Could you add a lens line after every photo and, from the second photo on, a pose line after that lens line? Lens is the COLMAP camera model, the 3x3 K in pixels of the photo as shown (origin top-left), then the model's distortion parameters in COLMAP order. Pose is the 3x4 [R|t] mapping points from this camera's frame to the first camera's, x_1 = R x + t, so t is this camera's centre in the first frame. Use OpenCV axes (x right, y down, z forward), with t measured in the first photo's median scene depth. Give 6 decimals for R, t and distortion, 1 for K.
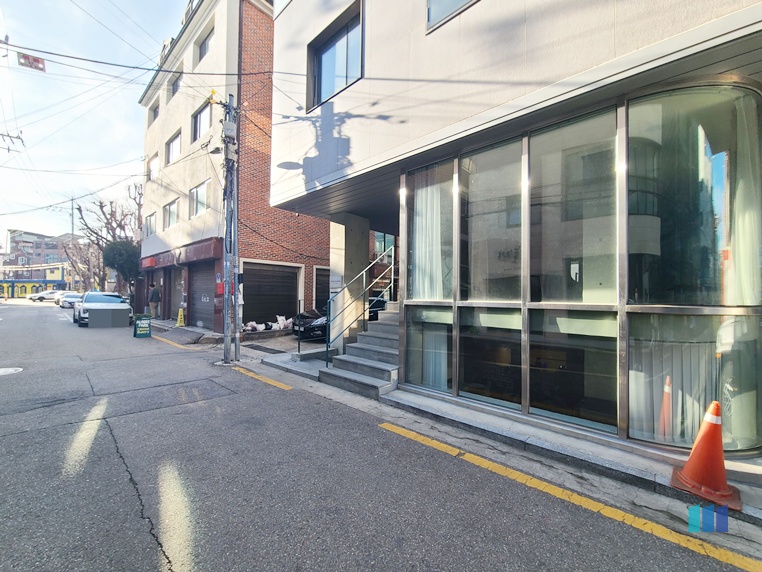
lens RADIAL K [[307.5, 0, 380.8], [0, 307.5, 287.7], [0, 0, 1]] dist [-0.001862, -0.000675]
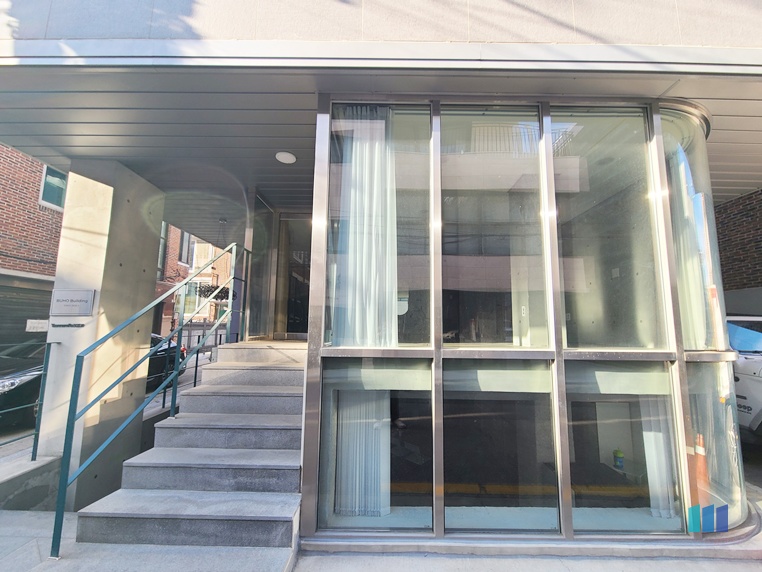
lens RADIAL K [[307.5, 0, 380.8], [0, 307.5, 287.7], [0, 0, 1]] dist [-0.001862, -0.000675]
pose [[0.738465, 0.079893, 0.669542, -0.174094], [-0.020578, 0.995164, -0.096052, -0.008862], [-0.673978, 0.057153, 0.736538, 0.543297]]
